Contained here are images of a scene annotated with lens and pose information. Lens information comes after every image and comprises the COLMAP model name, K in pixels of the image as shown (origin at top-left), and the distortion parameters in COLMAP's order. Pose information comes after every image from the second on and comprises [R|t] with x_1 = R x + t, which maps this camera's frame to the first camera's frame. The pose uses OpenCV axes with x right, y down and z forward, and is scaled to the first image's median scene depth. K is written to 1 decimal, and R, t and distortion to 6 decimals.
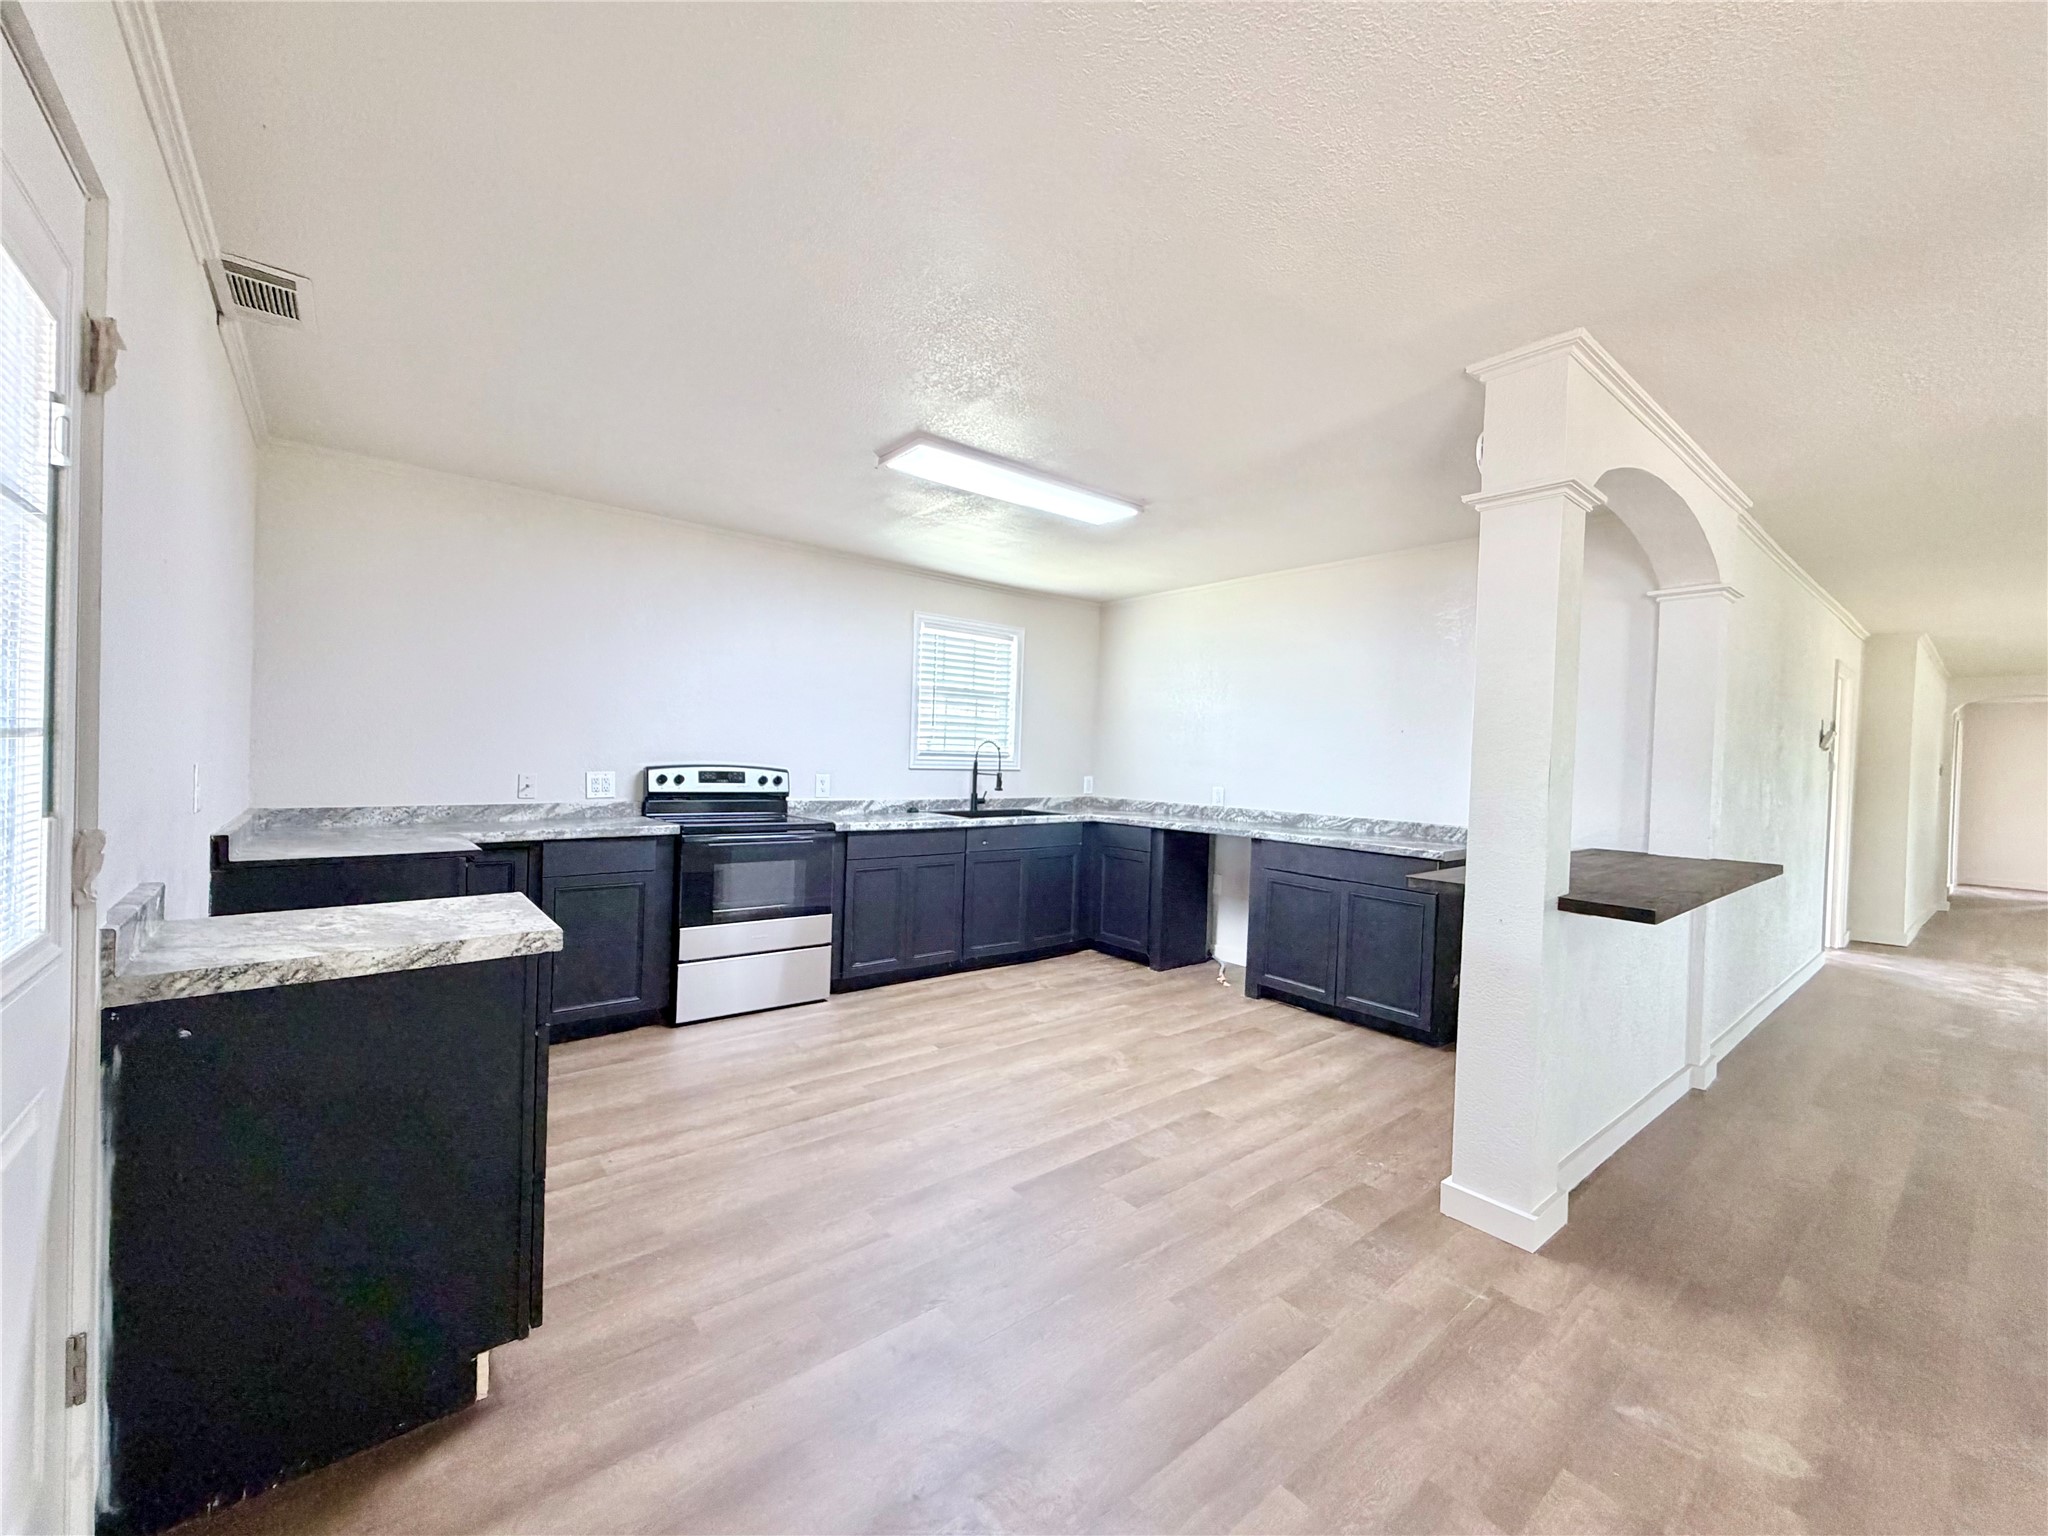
lens RADIAL K [[820.8, 0, 1015.2], [0, 820.8, 767.5], [0, 0, 1]] dist [0.001479, 0.000182]
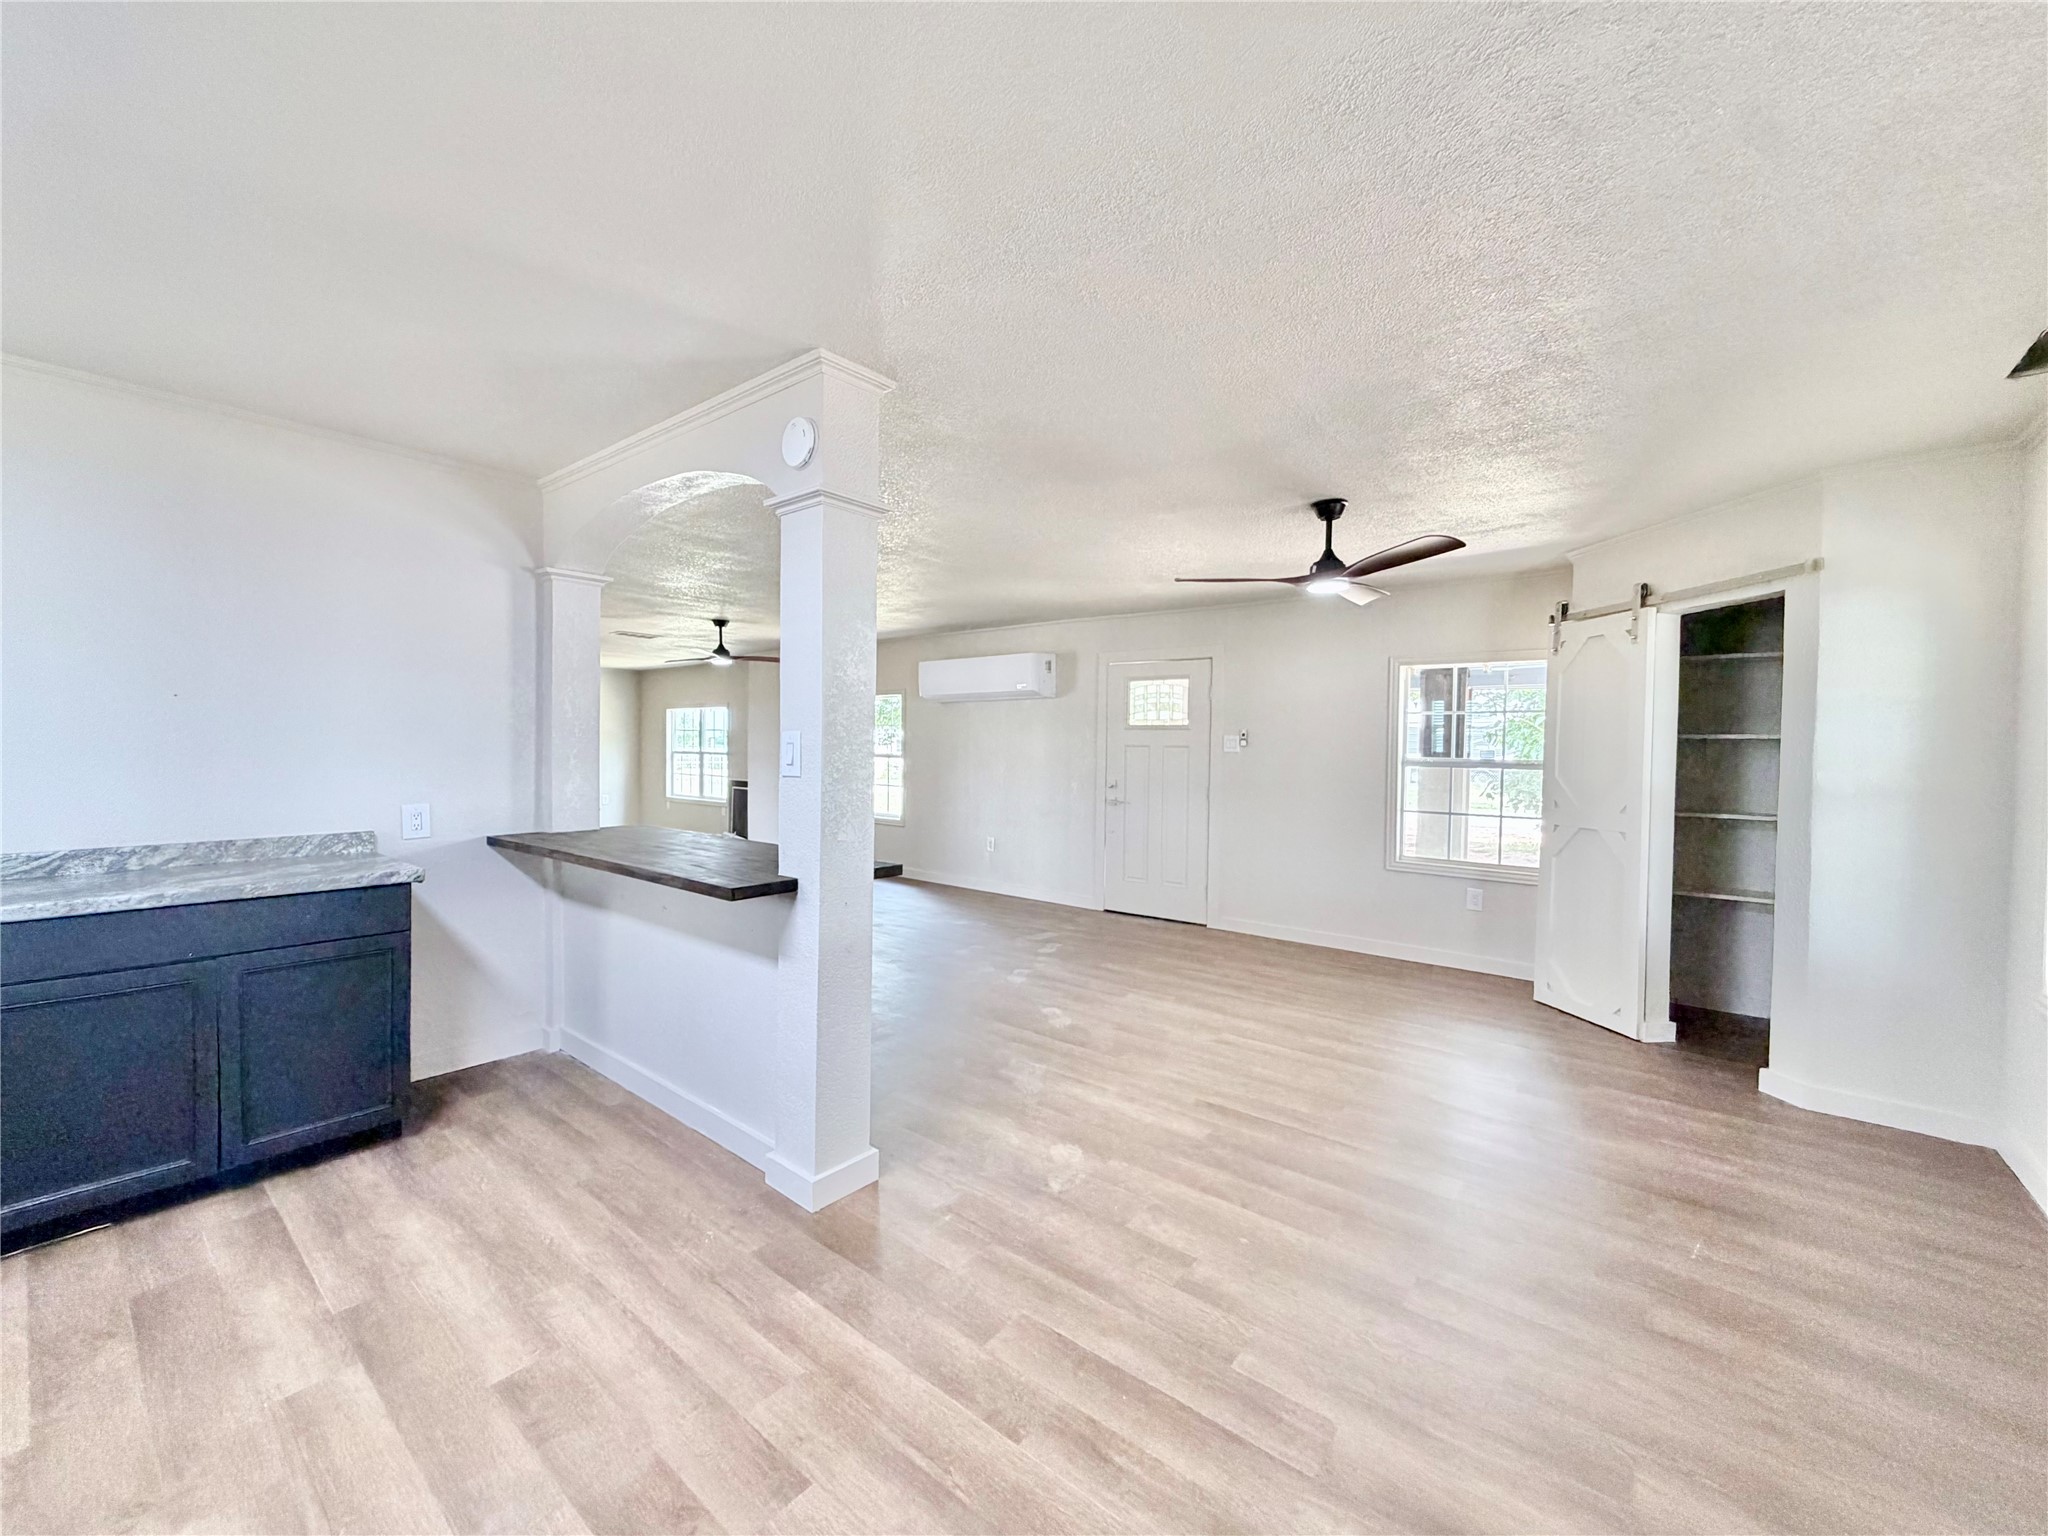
lens RADIAL K [[820.8, 0, 1015.2], [0, 820.8, 767.5], [0, 0, 1]] dist [0.001479, 0.000182]
pose [[-0.191077, -0.061673, 0.979636, -0.255712], [-0.000346, 0.998028, 0.062763, -0.030372], [-0.981575, 0.011654, -0.190722, 0.523201]]
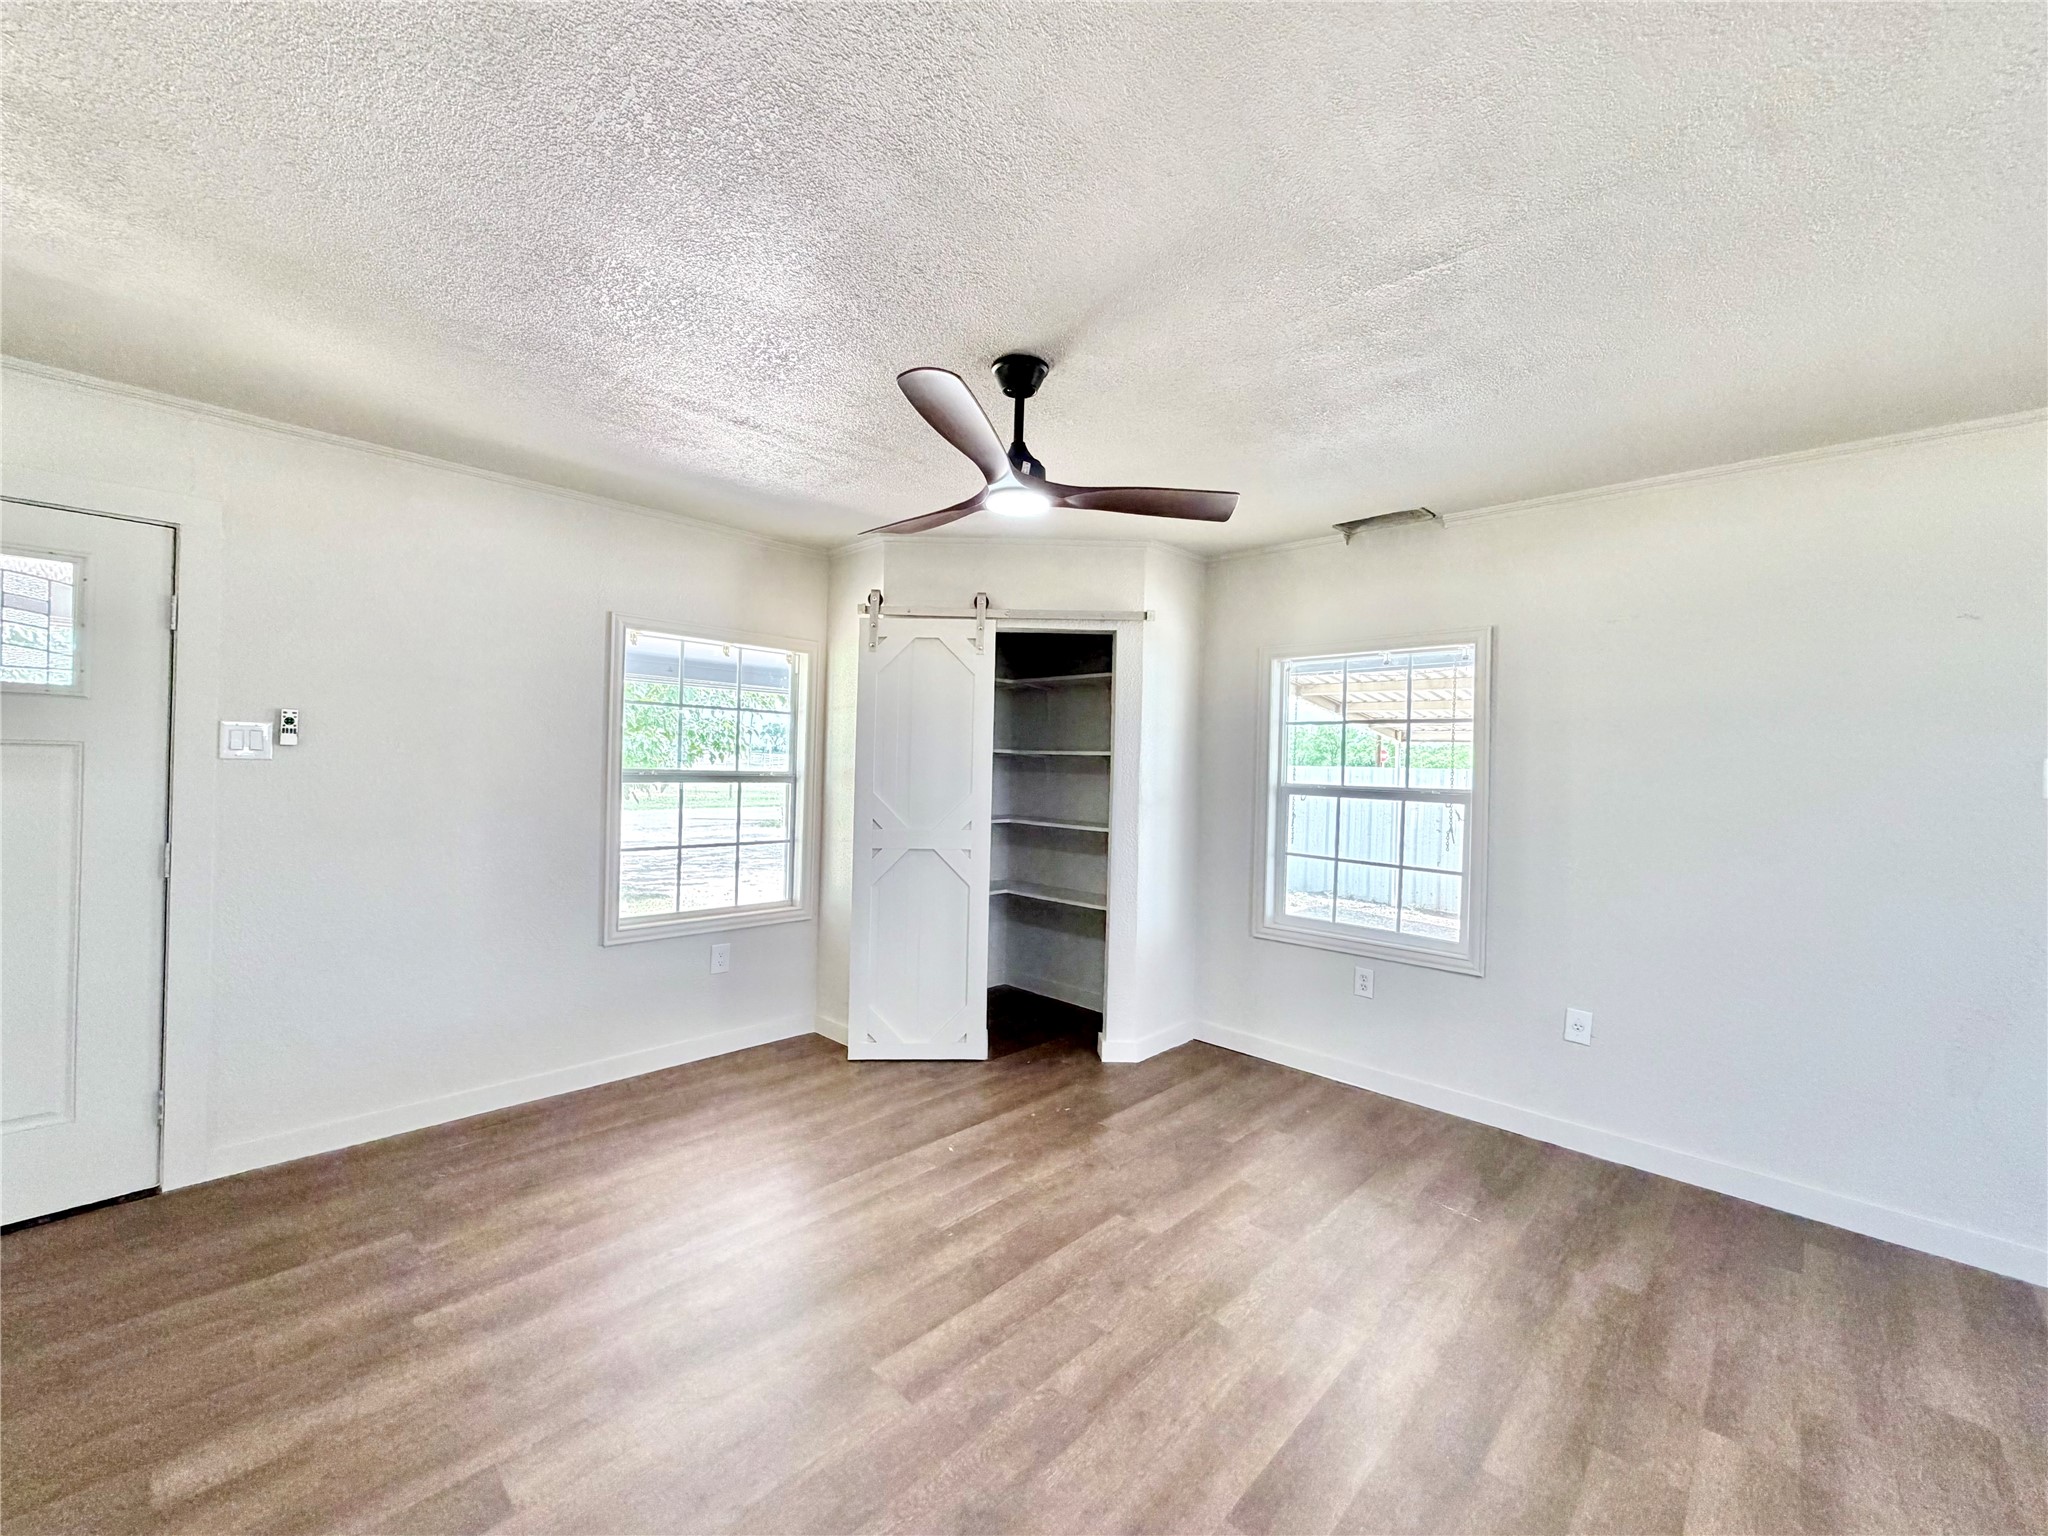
lens RADIAL K [[808.1, 0, 1024.0], [0, 808.1, 768.0], [0, 0, 1]] dist [-0.000378, -0.000009]
pose [[-0.992145, -0.056352, -0.111682, 0.578306], [-0.058511, 0.998156, 0.016149, -0.003970], [0.110566, 0.022557, -0.993613, 0.546988]]
